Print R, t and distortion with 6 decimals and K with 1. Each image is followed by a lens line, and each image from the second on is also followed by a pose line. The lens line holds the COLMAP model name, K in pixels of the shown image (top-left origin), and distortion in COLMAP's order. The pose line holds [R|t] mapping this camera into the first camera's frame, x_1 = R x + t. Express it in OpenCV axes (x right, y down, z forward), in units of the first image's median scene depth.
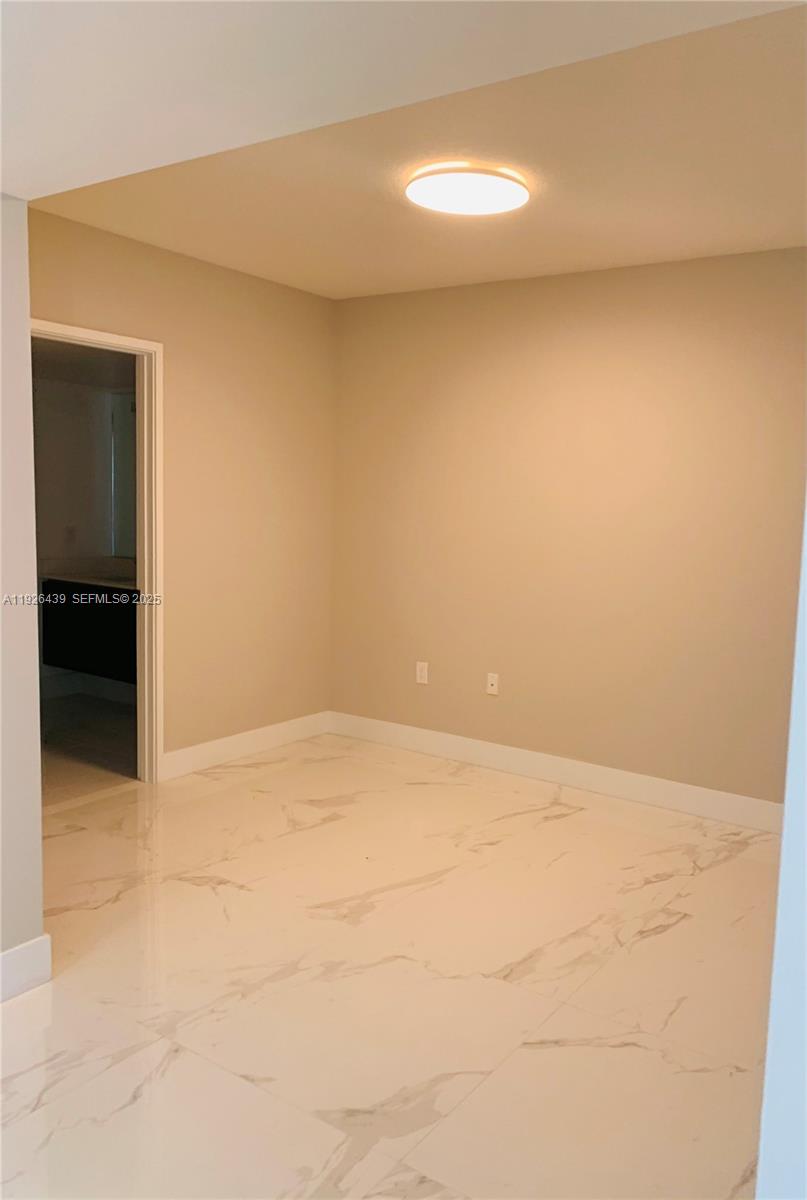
lens RADIAL K [[935.2, 0, 403.5], [0, 935.2, 600.0], [0, 0, 1]] dist [0.089575, 0.001179]
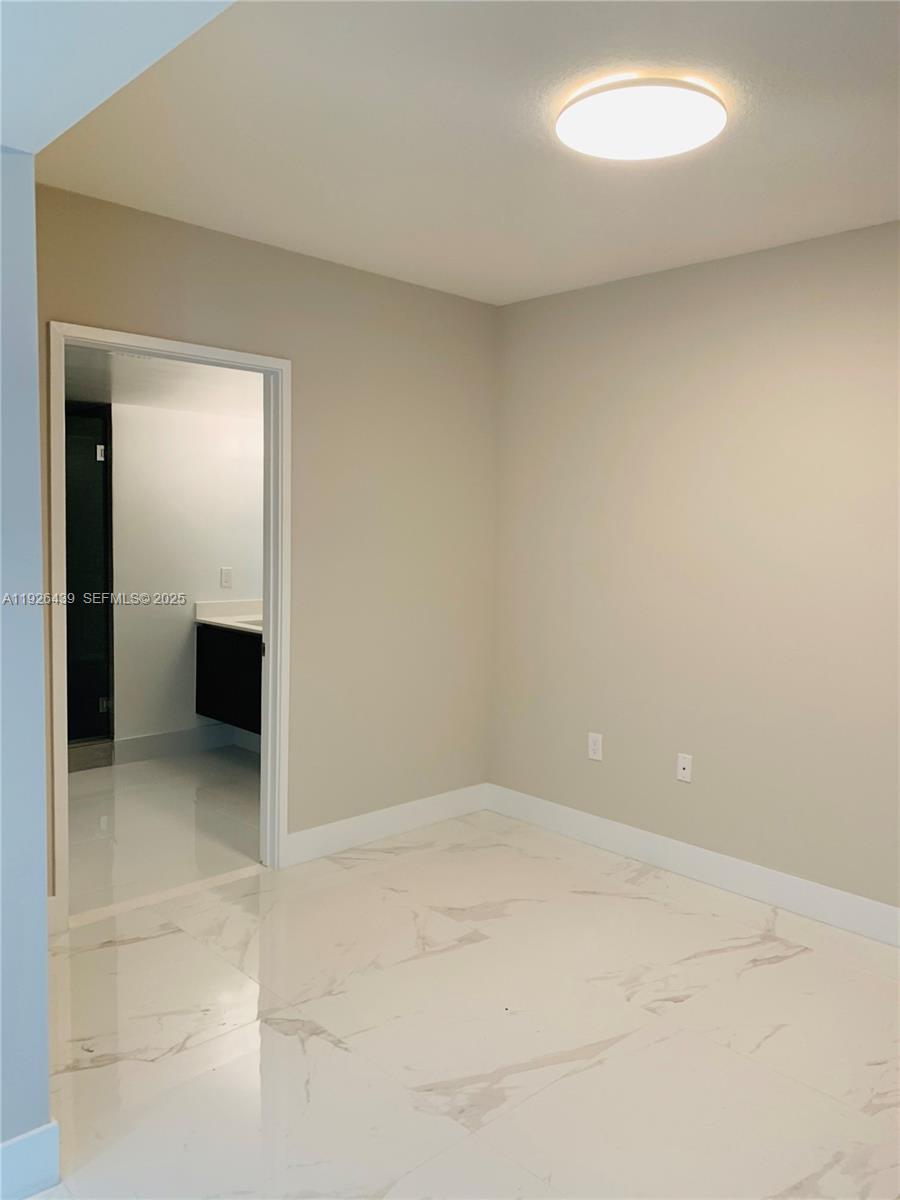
lens RADIAL K [[893.4, 0, 445.5], [0, 893.4, 620.5], [0, 0, 1]] dist [-0.004239, -0.001122]
pose [[0.982622, 0.000381, -0.185619, 0.042563], [-0.001960, 0.999963, -0.008320, -0.028656], [0.185609, 0.008539, 0.982587, 0.263815]]
